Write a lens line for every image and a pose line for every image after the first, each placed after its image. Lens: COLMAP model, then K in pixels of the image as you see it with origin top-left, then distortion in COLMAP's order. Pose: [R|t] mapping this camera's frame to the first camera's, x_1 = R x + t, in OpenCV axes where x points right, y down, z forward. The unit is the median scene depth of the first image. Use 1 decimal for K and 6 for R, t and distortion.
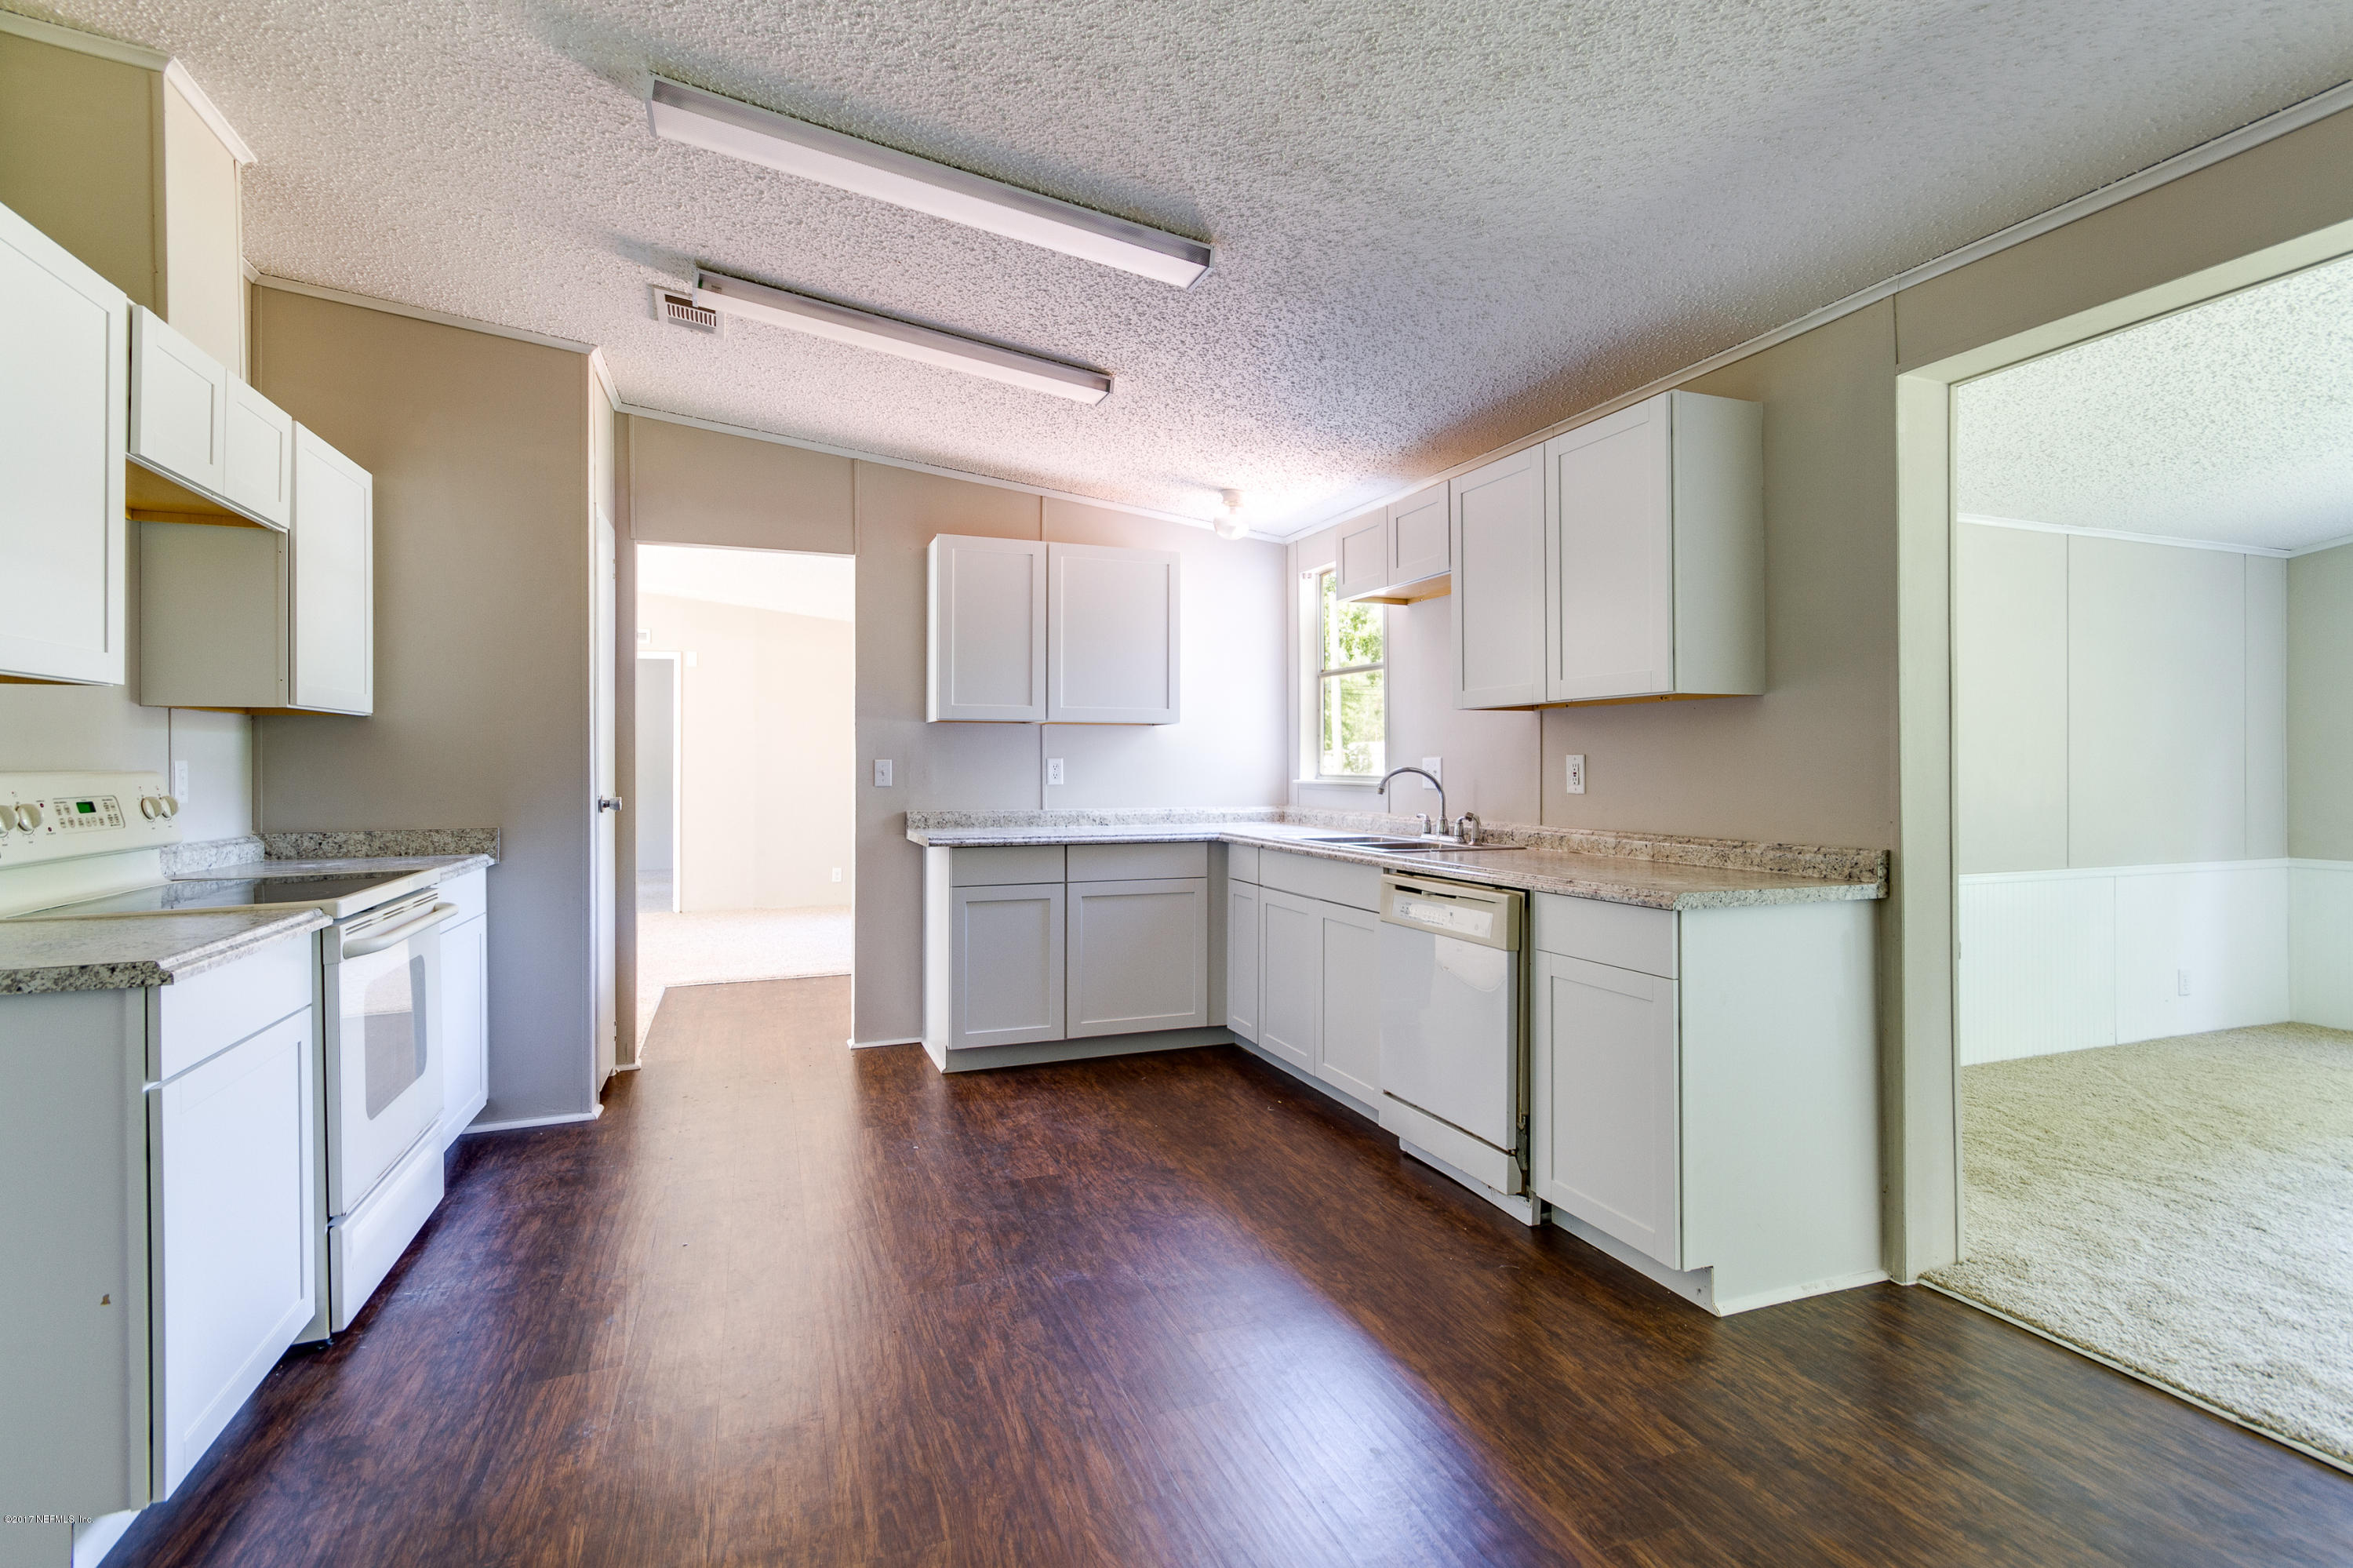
lens RADIAL K [[1119.1, 0, 1184.0], [0, 1119.1, 766.8], [0, 0, 1]] dist [-0.001125, -0.000425]
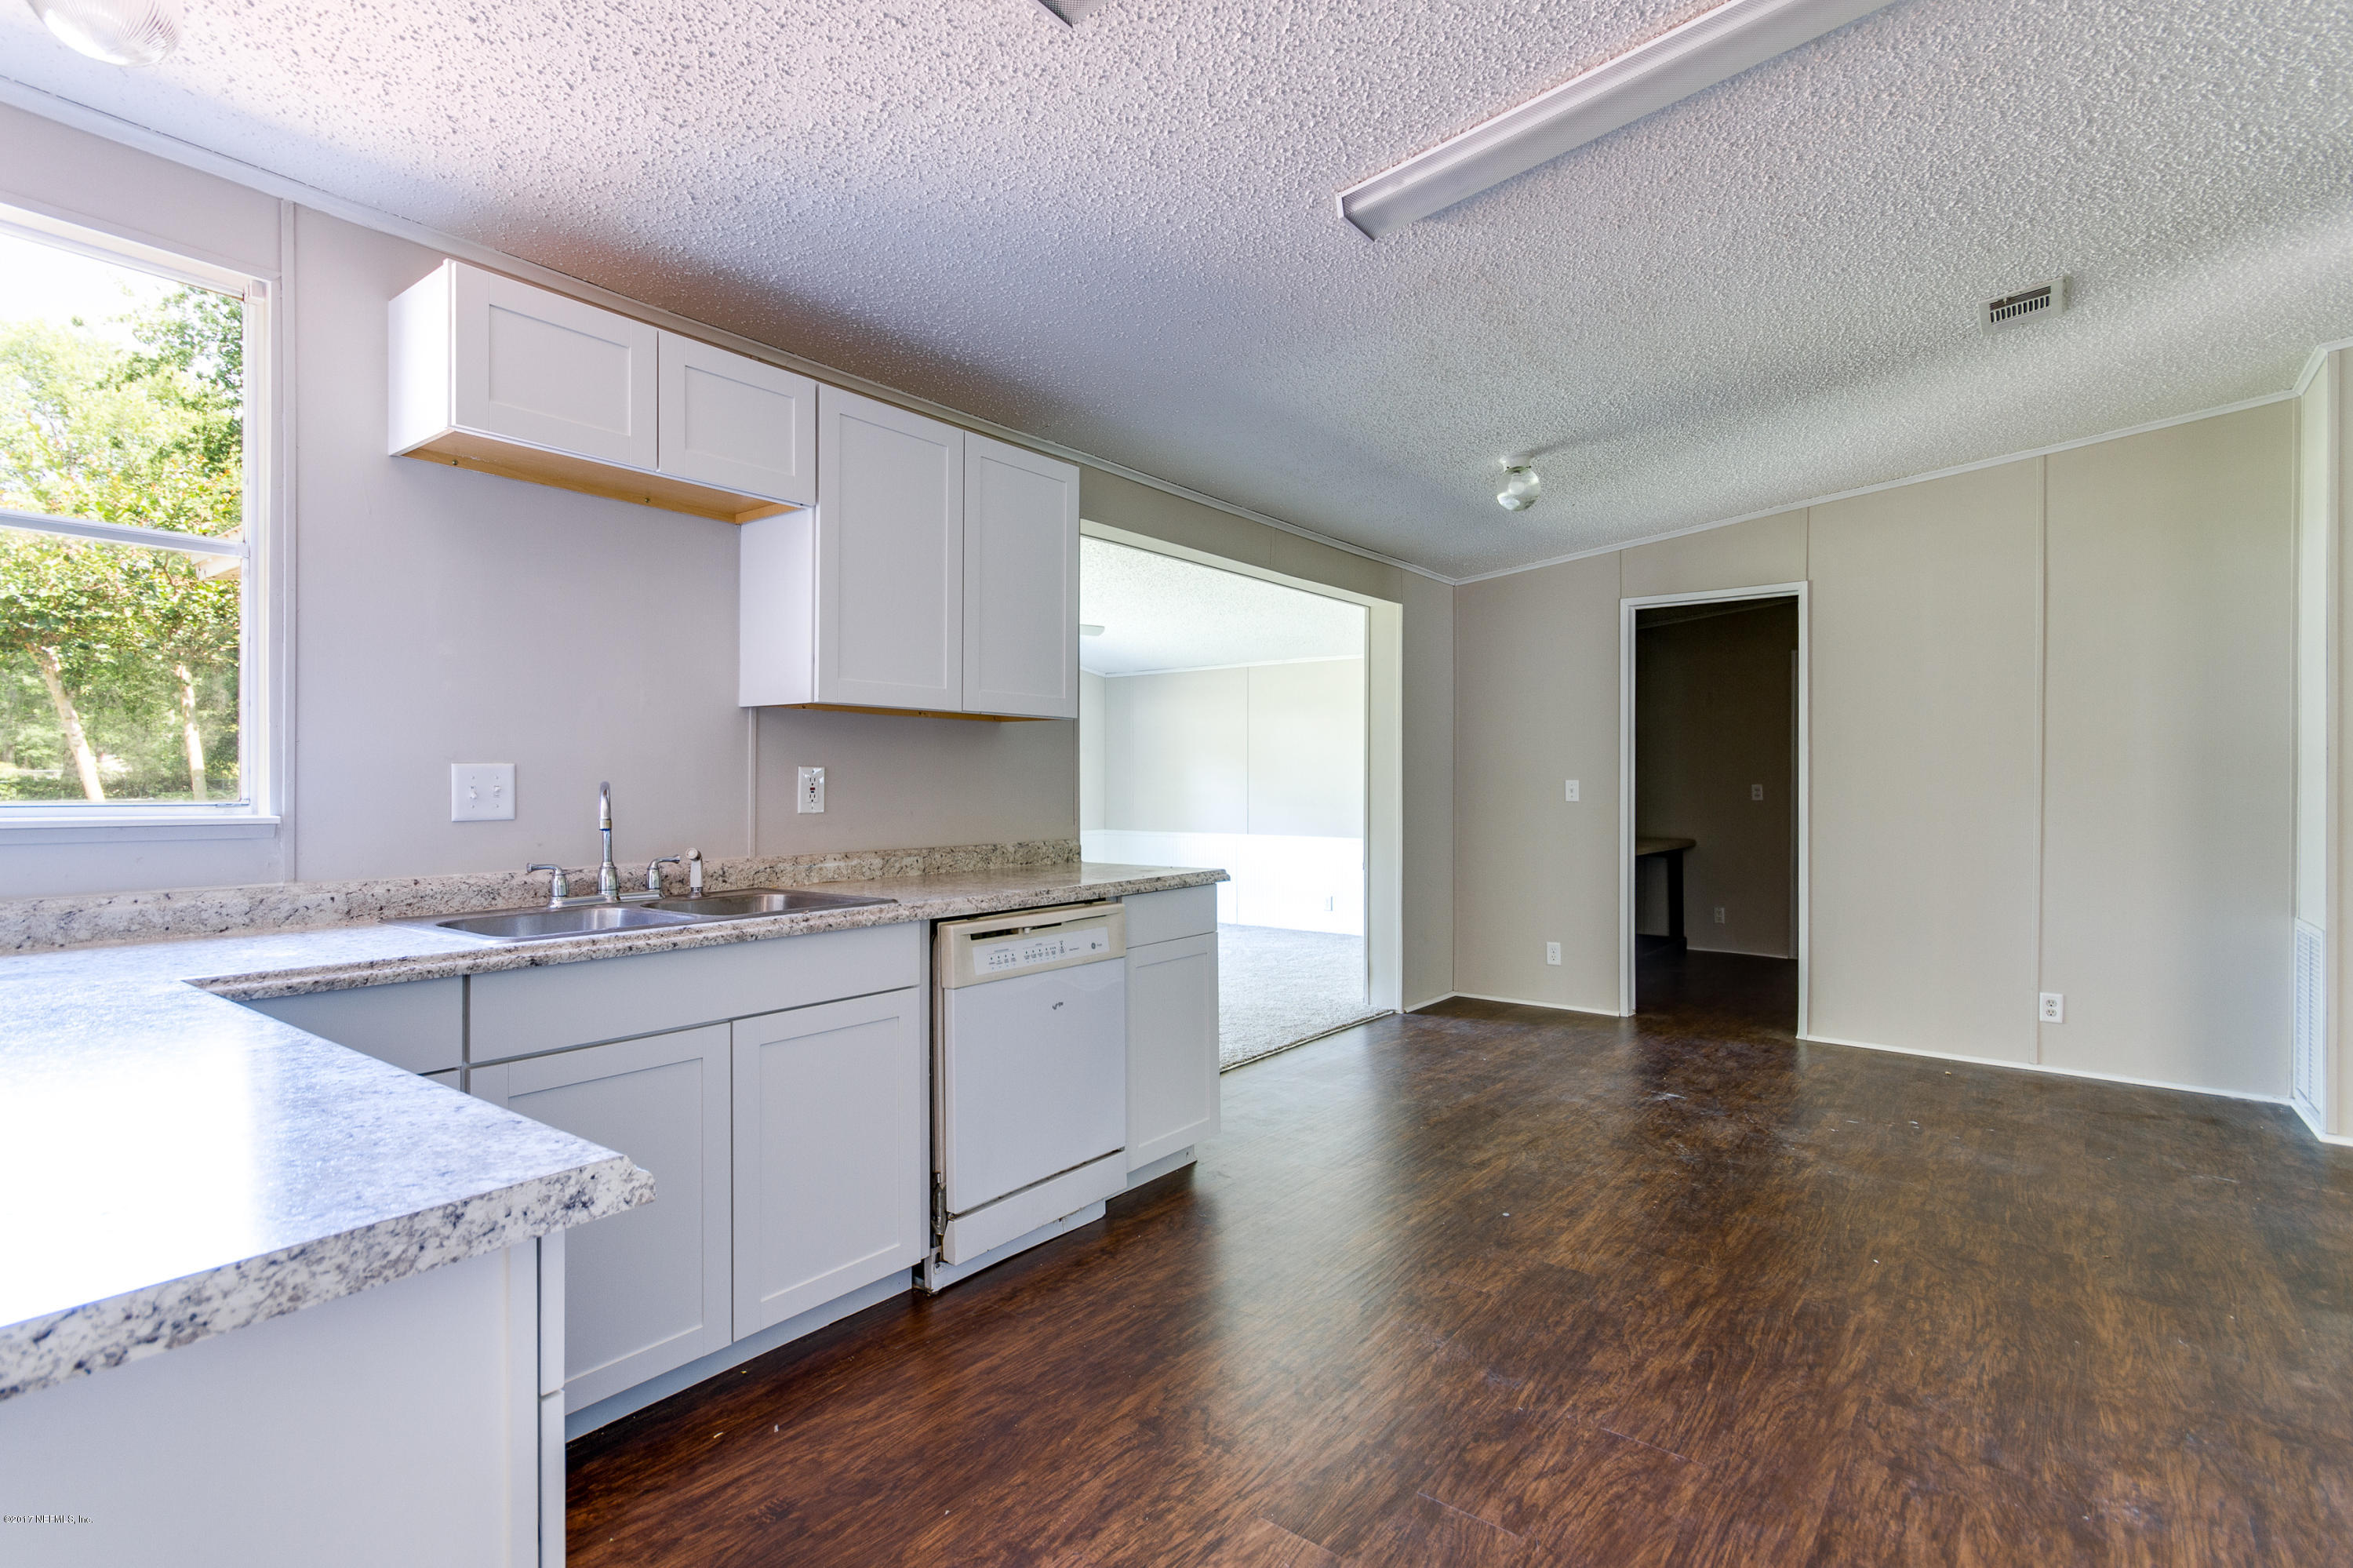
lens RADIAL K [[1119.1, 0, 1185.1], [0, 1119.1, 792.7], [0, 0, 1]] dist [-0.001125, -0.000425]
pose [[-0.520472, -0.003920, 0.853870, -0.607712], [0.002404, 0.999979, 0.006056, 0.004875], [-0.853875, 0.005204, -0.520452, 1.428697]]
